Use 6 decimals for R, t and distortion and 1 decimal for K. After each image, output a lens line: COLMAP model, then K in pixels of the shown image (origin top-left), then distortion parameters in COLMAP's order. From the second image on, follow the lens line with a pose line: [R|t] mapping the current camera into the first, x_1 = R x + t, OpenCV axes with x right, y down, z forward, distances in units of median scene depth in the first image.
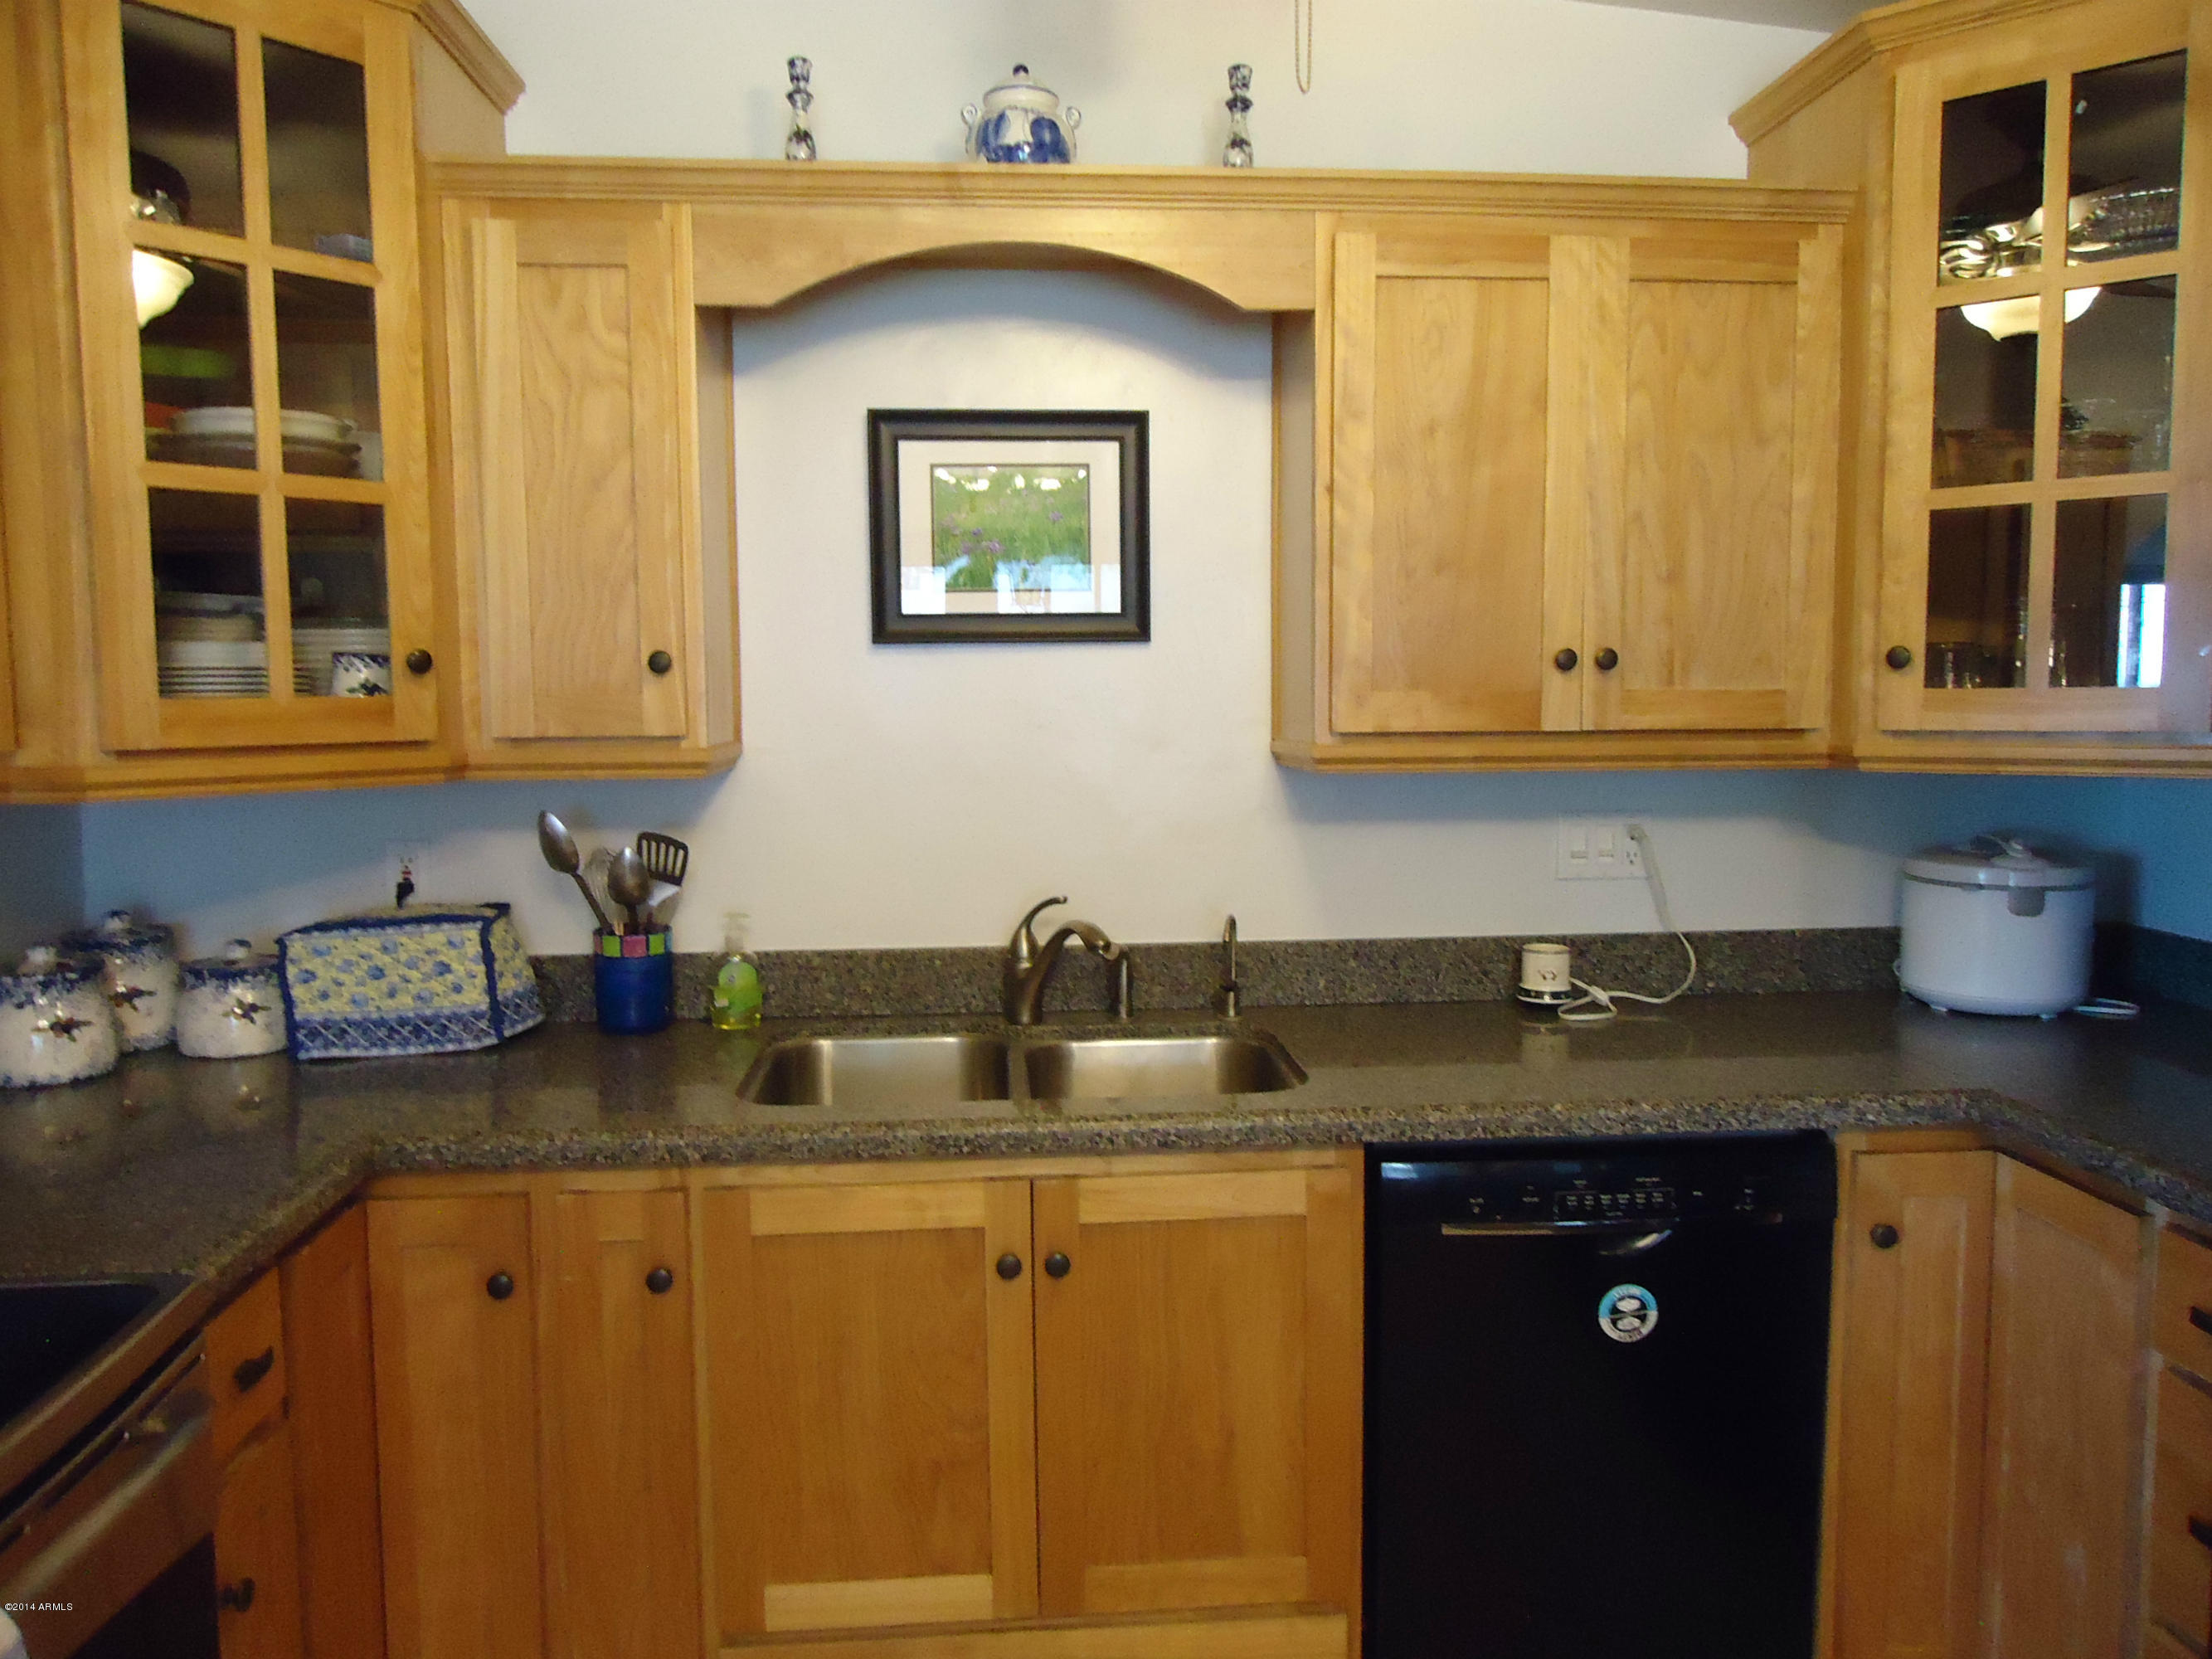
lens RADIAL K [[1607.2, 0, 1102.5], [0, 1607.2, 825.5], [0, 0, 1]] dist [-0.006208, 0.002011]
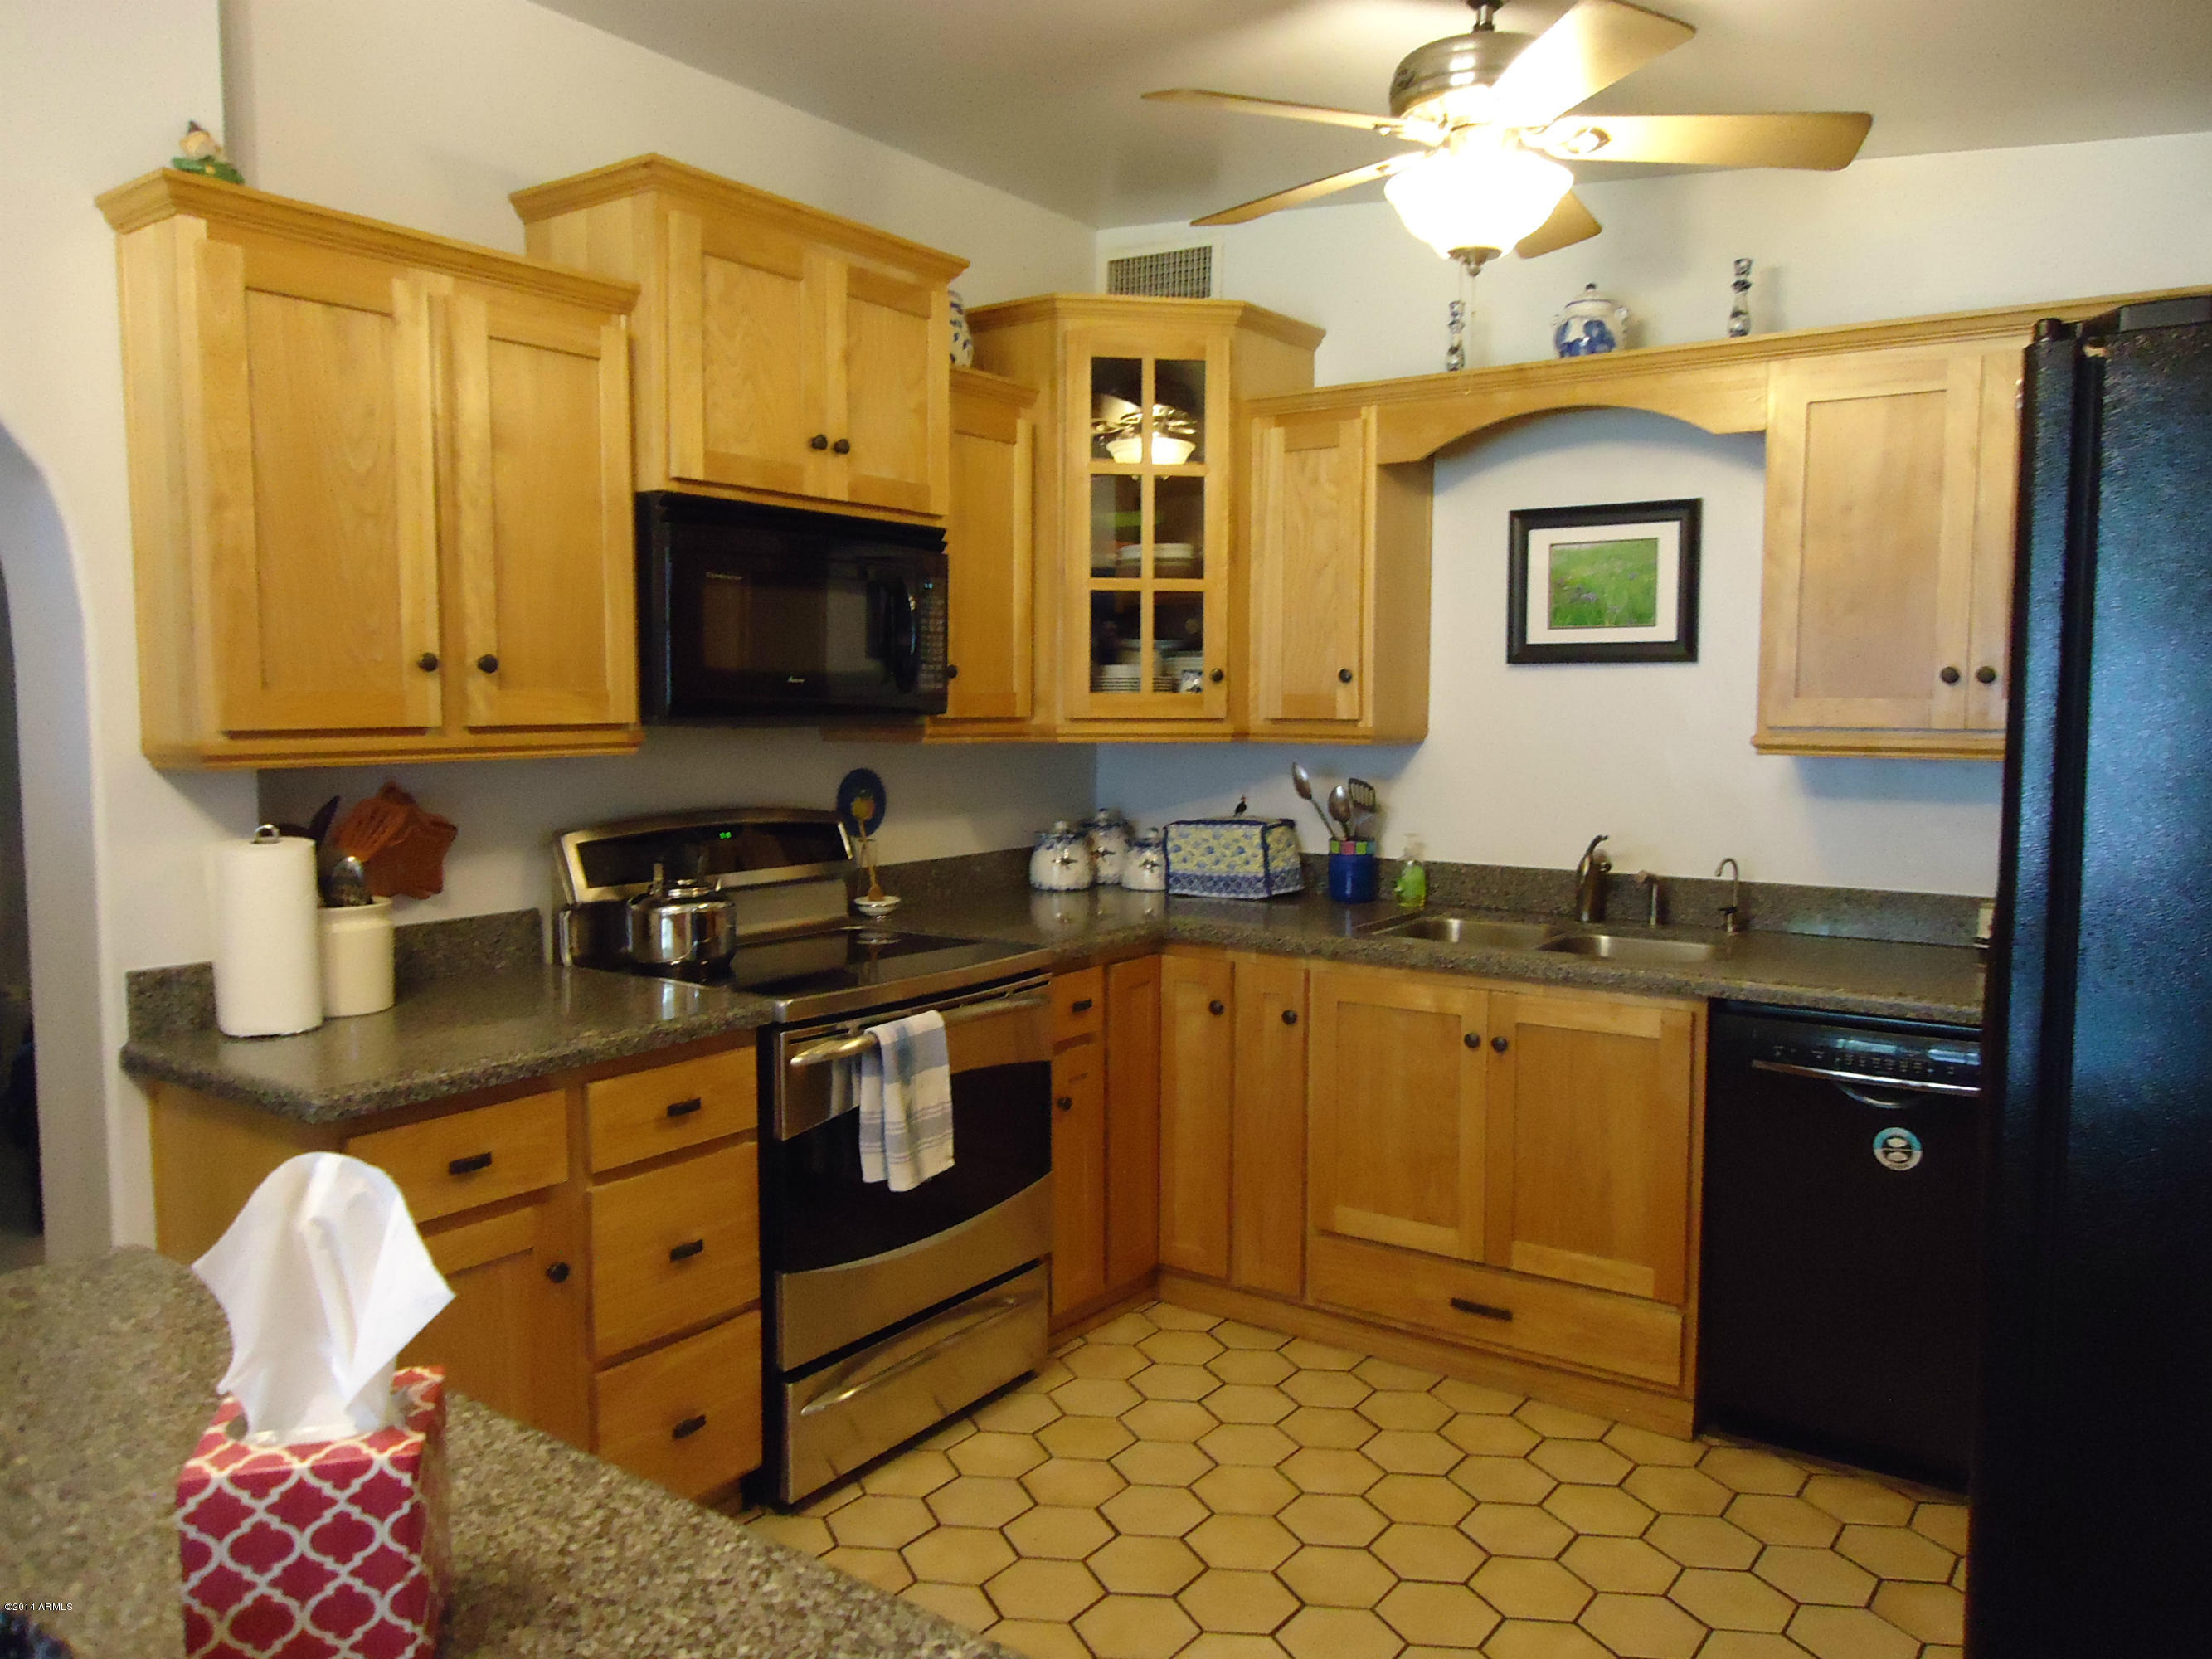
lens RADIAL K [[1607.2, 0, 1108.5], [0, 1607.2, 826.0], [0, 0, 1]] dist [-0.006208, 0.002011]
pose [[0.770751, 0.061526, -0.634158, 0.611770], [-0.066036, 0.997680, 0.016535, 0.045226], [0.633705, 0.029133, 0.773026, -0.465242]]
